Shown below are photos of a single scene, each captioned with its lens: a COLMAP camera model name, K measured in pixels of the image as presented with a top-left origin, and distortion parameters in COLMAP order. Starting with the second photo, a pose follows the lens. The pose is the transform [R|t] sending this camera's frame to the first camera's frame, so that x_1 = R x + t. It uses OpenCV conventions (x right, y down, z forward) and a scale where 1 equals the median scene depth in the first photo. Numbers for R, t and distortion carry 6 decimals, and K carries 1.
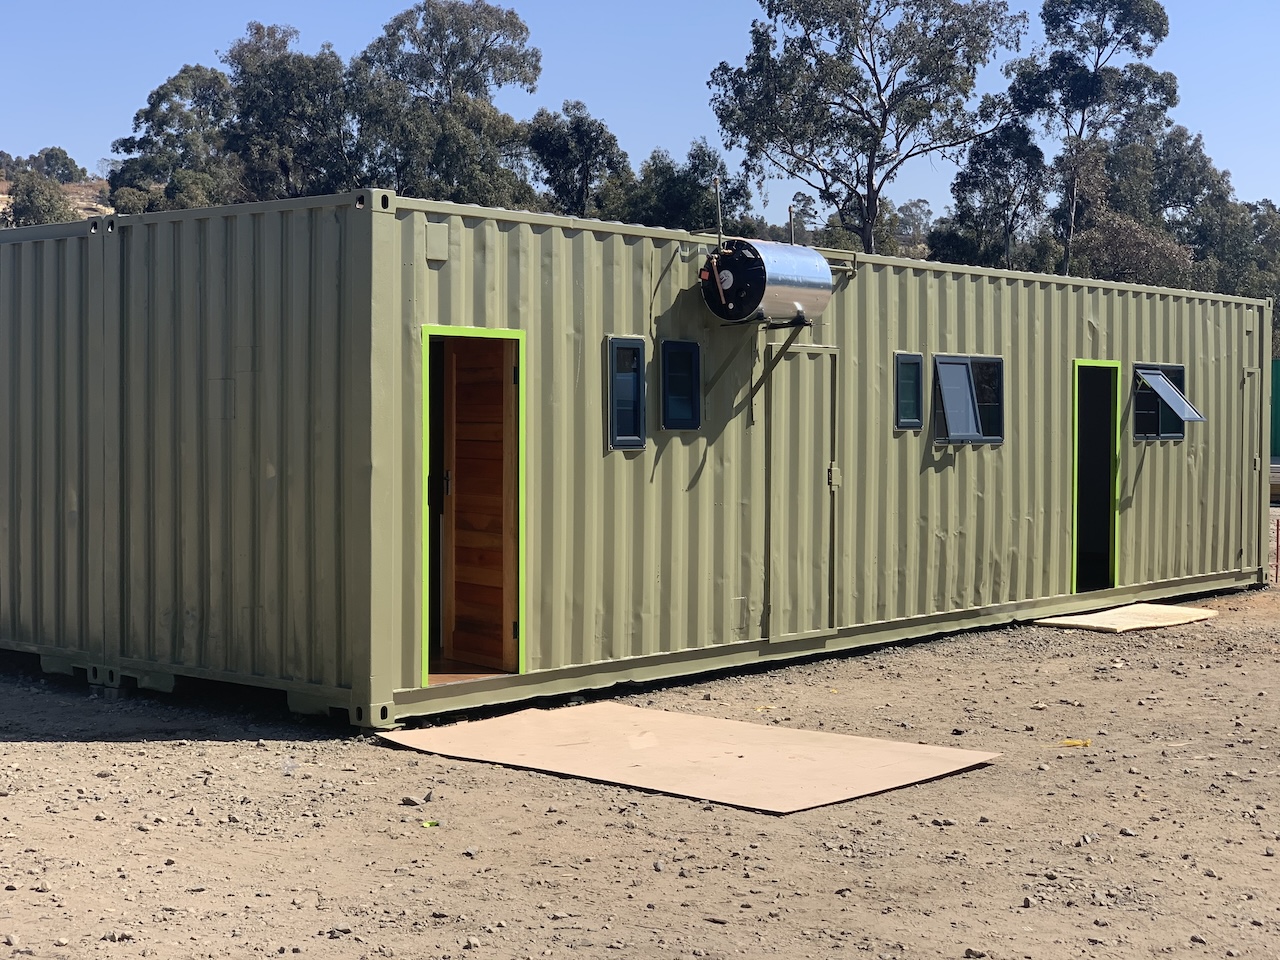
lens RADIAL K [[1915.8, 0, 633.9], [0, 1915.8, 473.3], [0, 0, 1]] dist [0.207567, -1.084718]
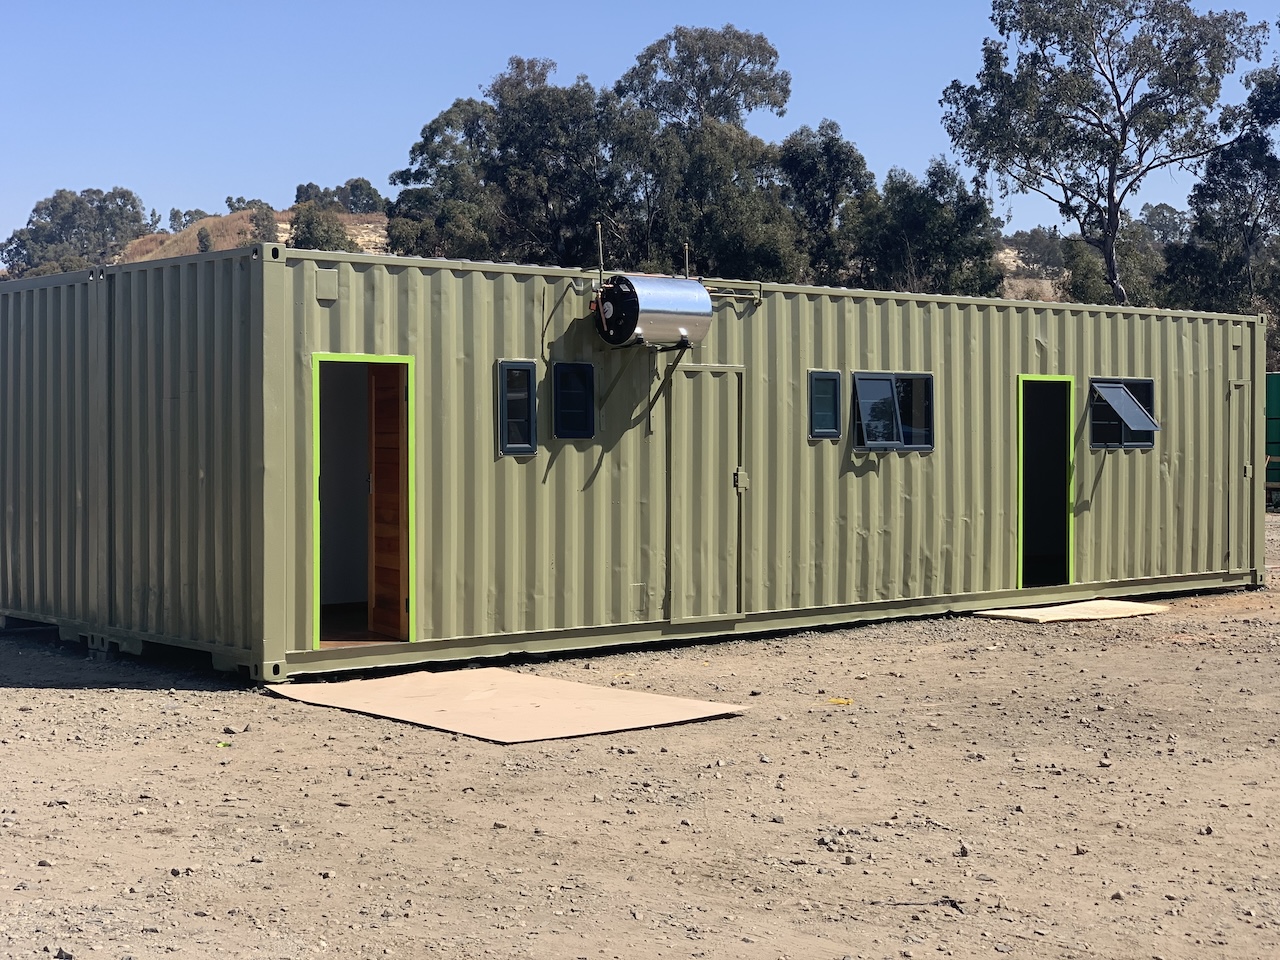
lens RADIAL K [[1915.8, 0, 633.9], [0, 1915.8, 473.3], [0, 0, 1]] dist [0.207567, -1.084718]
pose [[0.988111, -0.001907, -0.153733, 0.197742], [0.000499, 0.999958, -0.009197, 0.007581], [0.153744, 0.009011, 0.988070, -0.124126]]
